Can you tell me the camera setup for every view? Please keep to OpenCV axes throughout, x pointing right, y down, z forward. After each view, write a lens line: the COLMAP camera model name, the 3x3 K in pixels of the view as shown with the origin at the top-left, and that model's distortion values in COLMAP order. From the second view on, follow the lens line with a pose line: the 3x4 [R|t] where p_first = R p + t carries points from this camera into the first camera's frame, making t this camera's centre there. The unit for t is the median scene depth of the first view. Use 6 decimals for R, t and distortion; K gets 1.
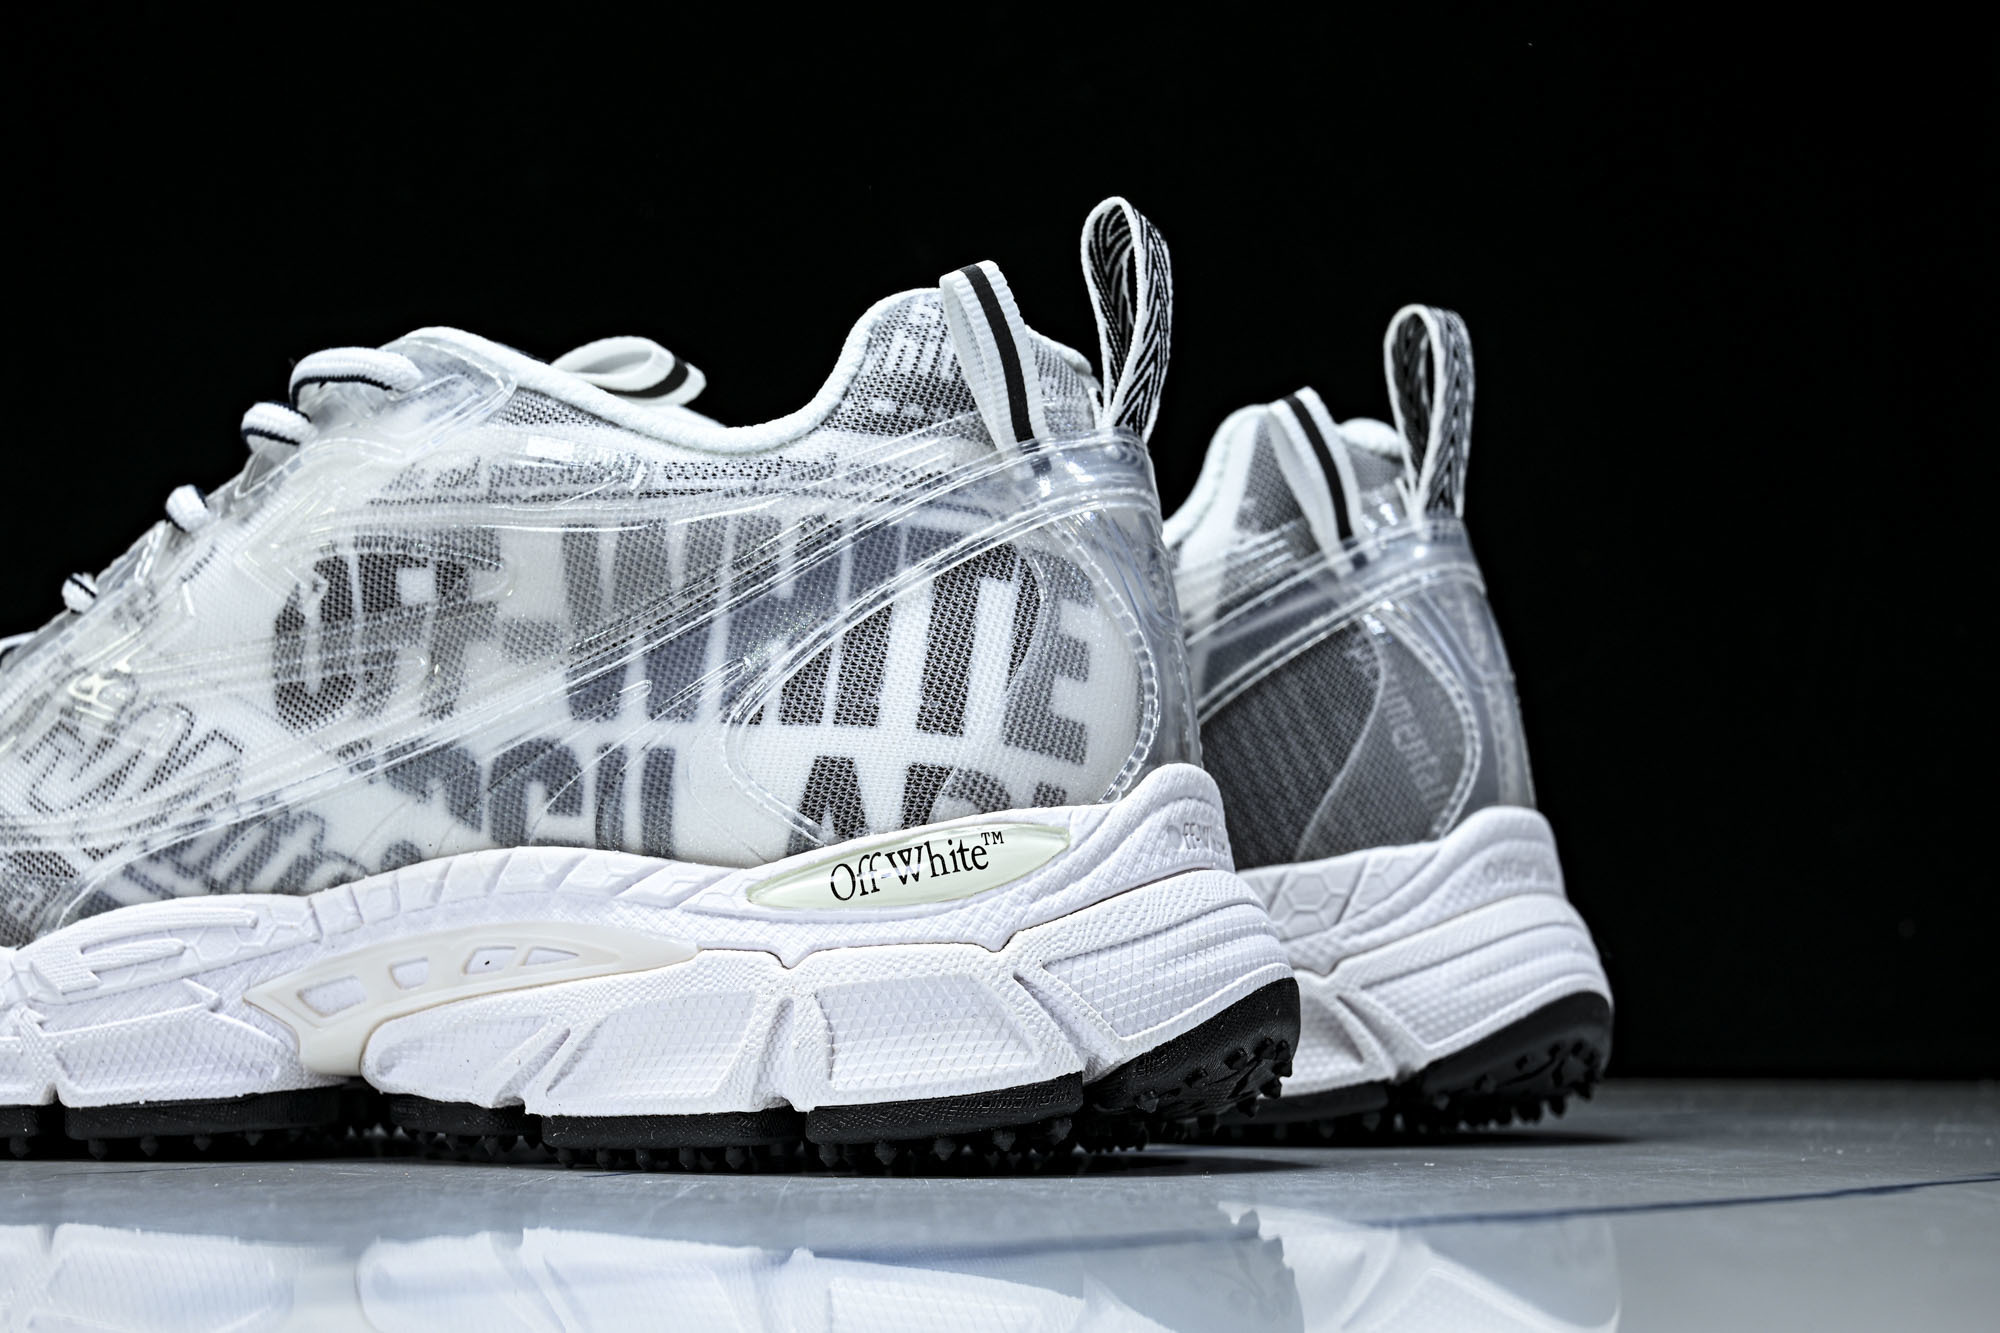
lens RADIAL K [[3471.8, 0, 1000.0], [0, 3471.8, 666.5], [0, 0, 1]] dist [0.007120, 0.325675]
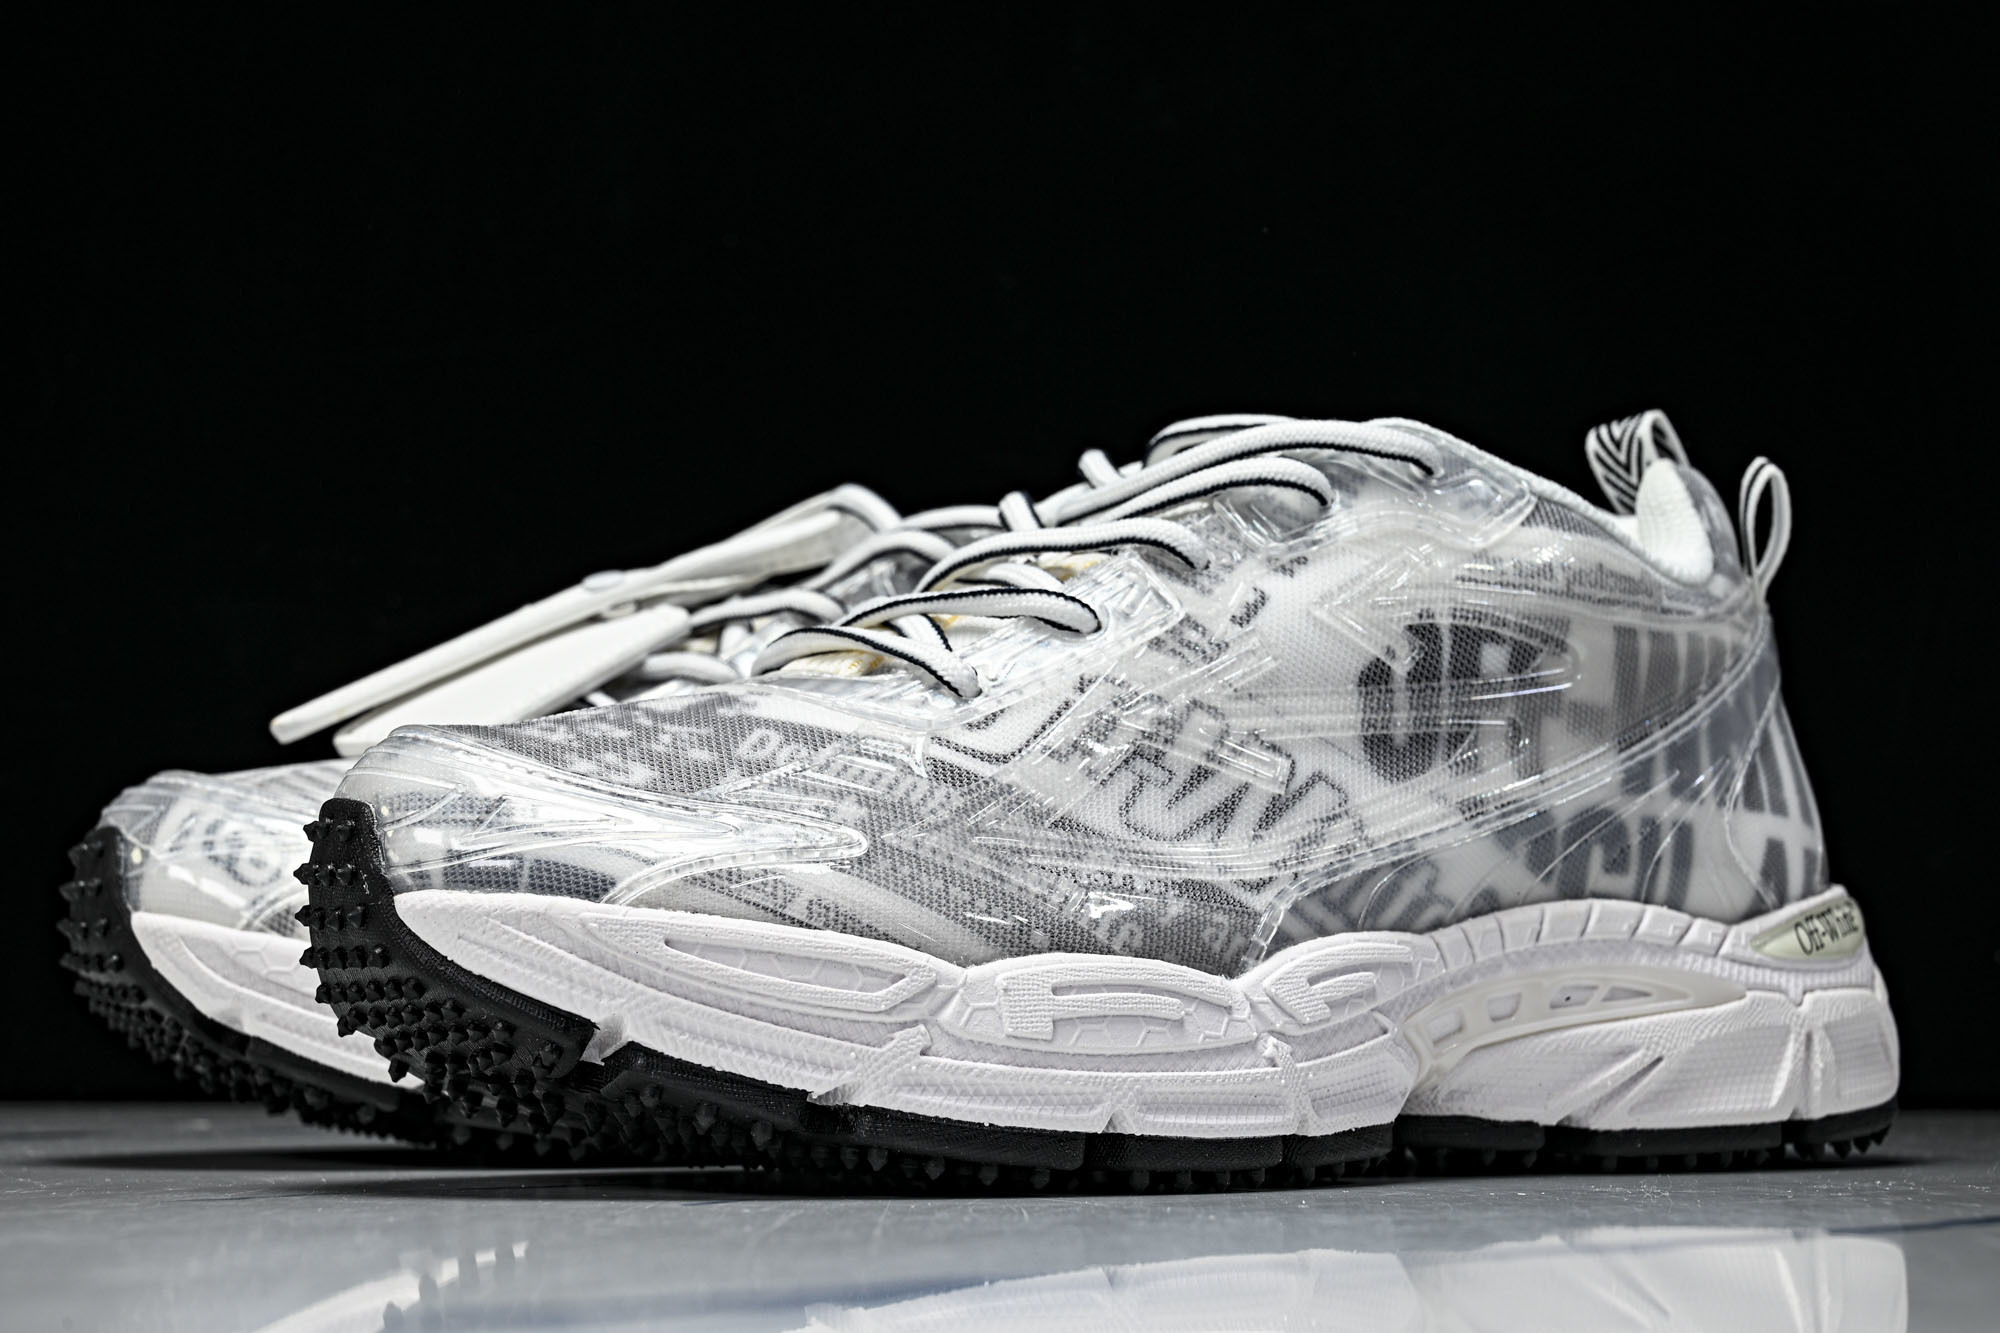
lens RADIAL K [[3471.8, 0, 1000.0], [0, 3471.8, 666.5], [0, 0, 1]] dist [0.007120, 0.325675]
pose [[0.486741, 0.087729, 0.869130, -1.248175], [-0.084602, 0.995001, -0.053054, 0.052796], [-0.869440, -0.047706, 0.491730, 0.604283]]
